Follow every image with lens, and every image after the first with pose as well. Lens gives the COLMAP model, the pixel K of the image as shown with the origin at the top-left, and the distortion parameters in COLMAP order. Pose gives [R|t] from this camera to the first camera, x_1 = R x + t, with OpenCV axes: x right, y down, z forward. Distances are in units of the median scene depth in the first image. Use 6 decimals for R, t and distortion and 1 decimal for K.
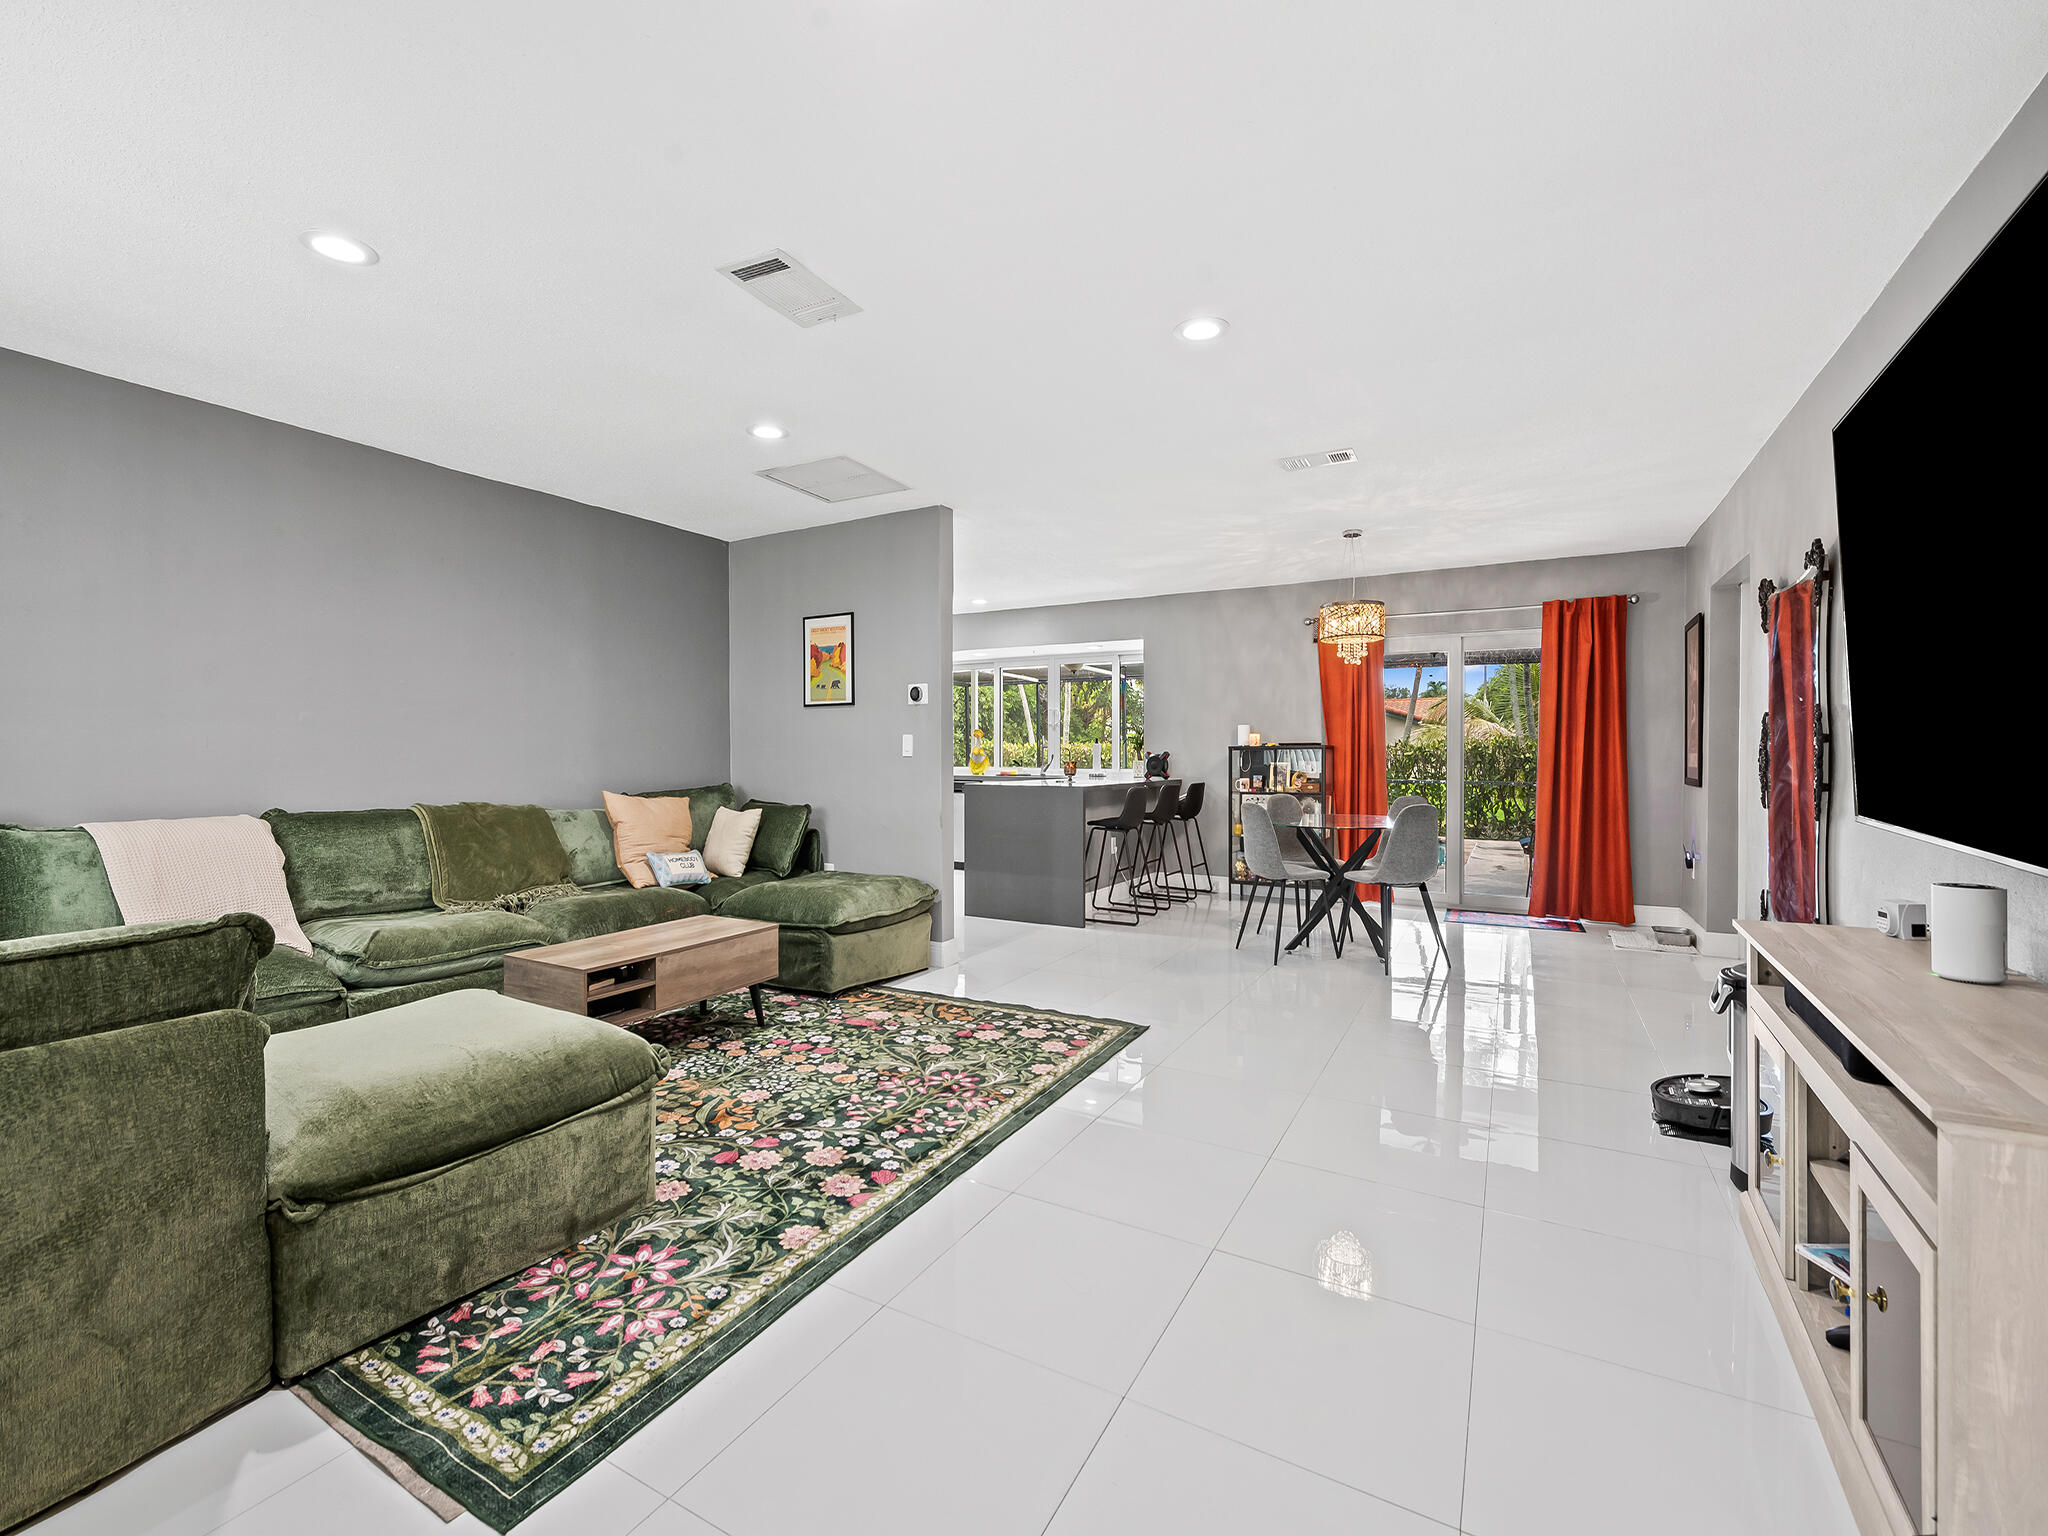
lens RADIAL K [[877.4, 0, 1017.8], [0, 877.4, 760.4], [0, 0, 1]] dist [0.009090, -0.000091]
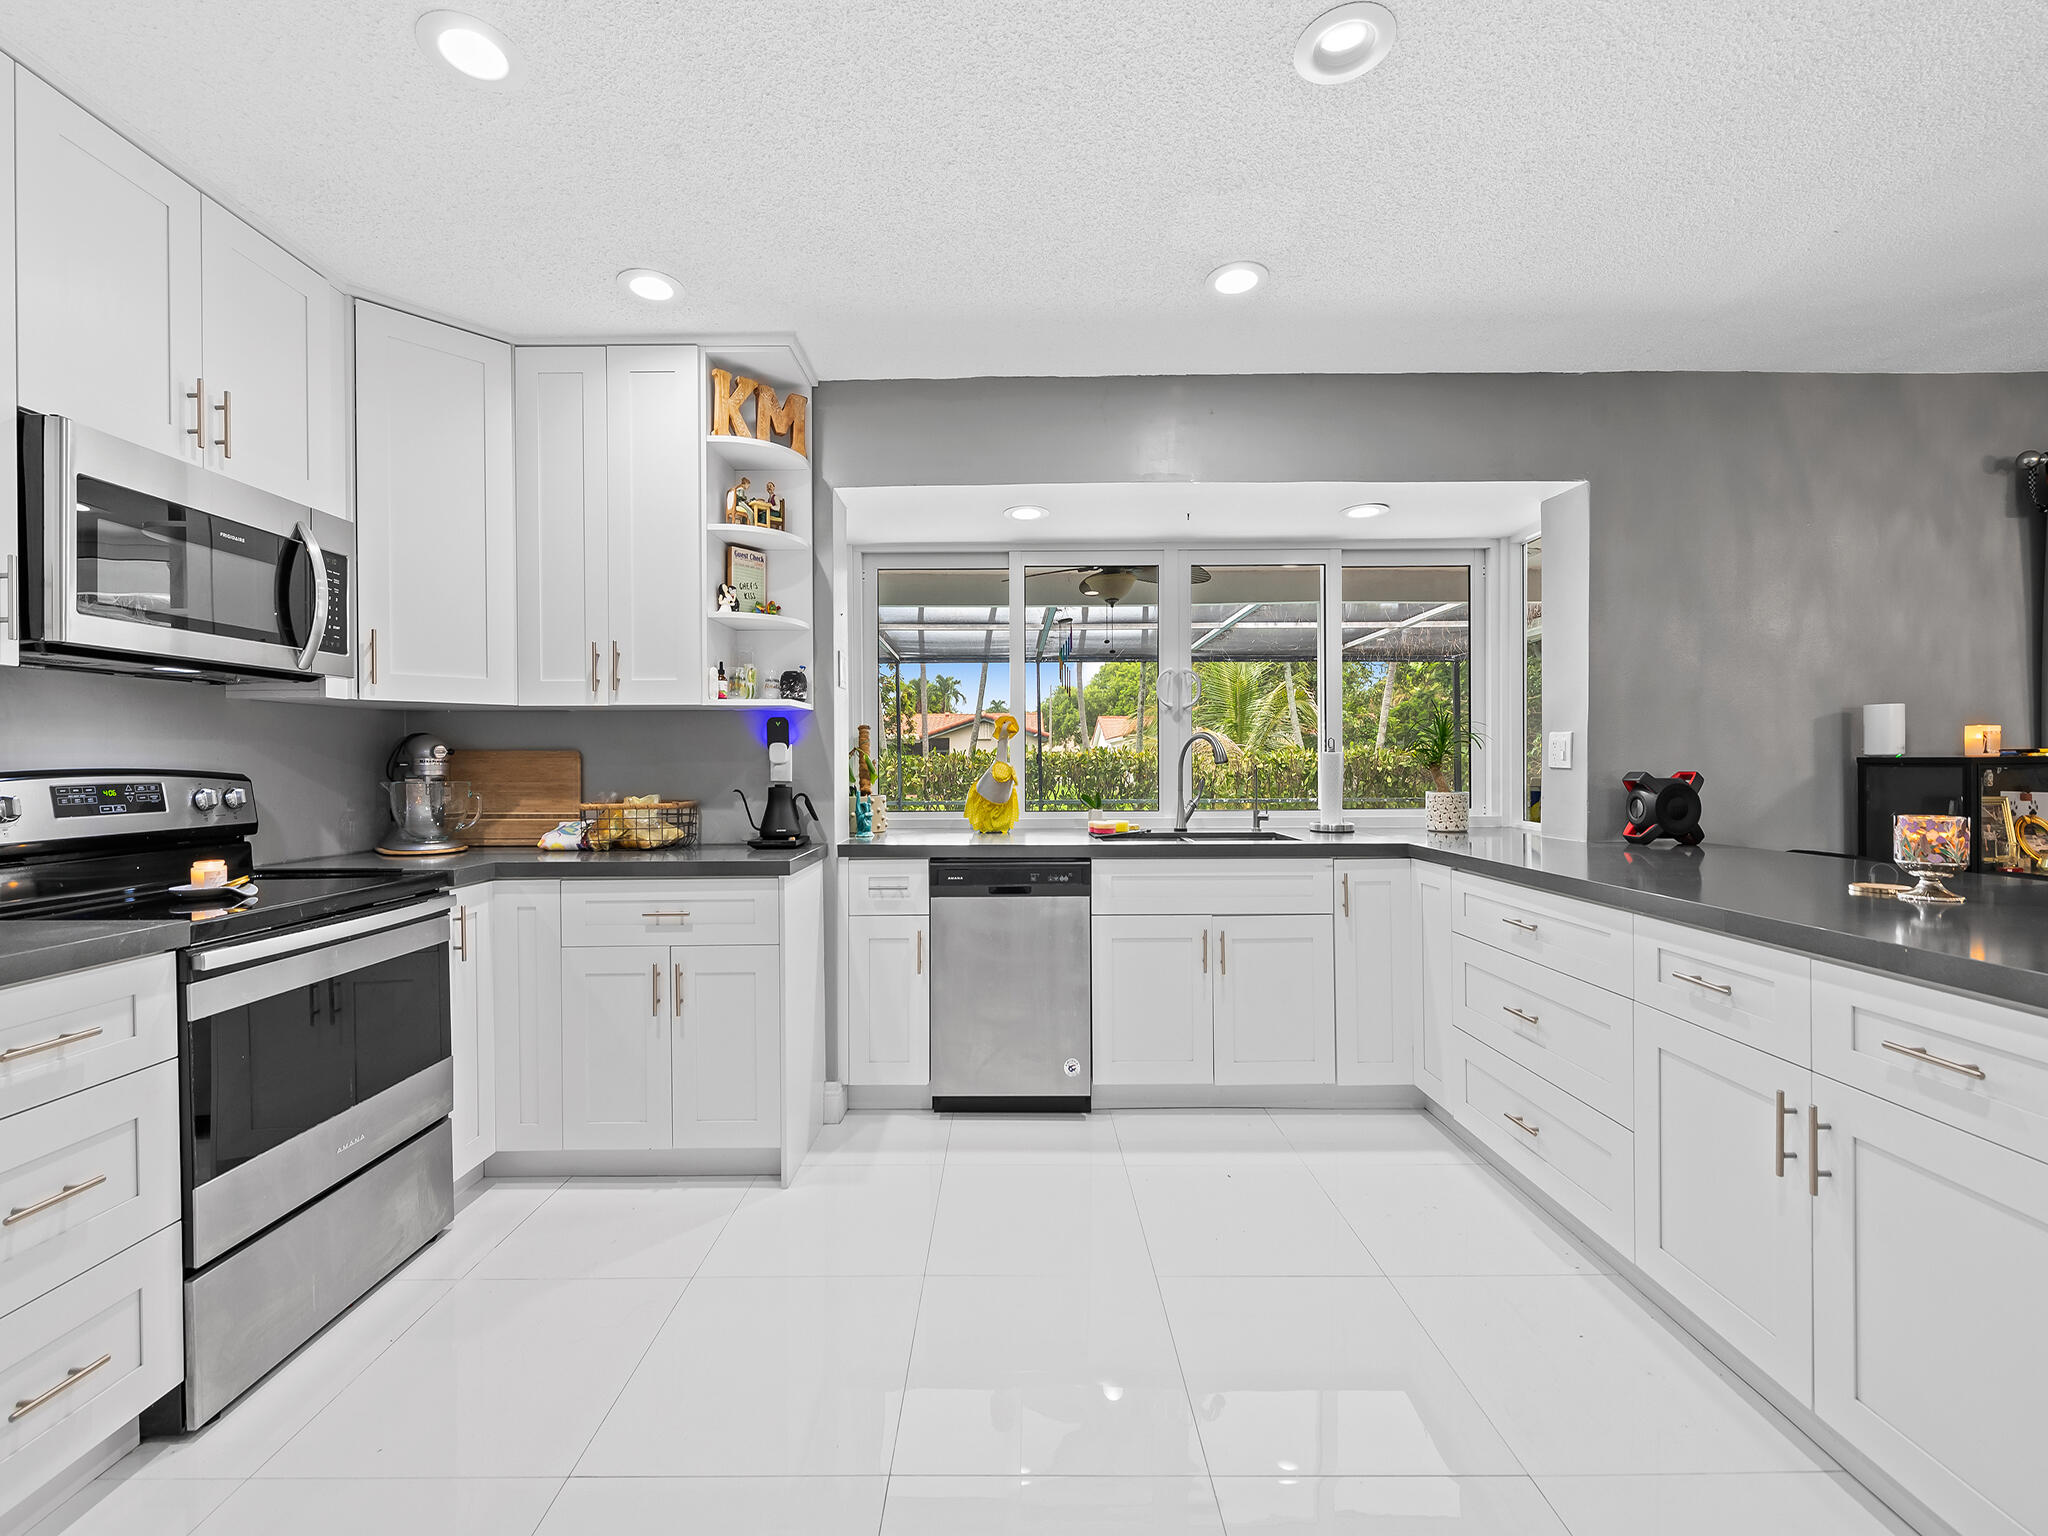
lens RADIAL K [[816.1, 0, 1024.0], [0, 816.1, 768.0], [0, 0, 1]] dist [-0.002200, -0.000385]
pose [[0.866983, -0.015167, 0.498107, -0.508831], [0.020399, 0.999779, -0.005064, -0.030905], [-0.497920, 0.014552, 0.867101, 1.580403]]
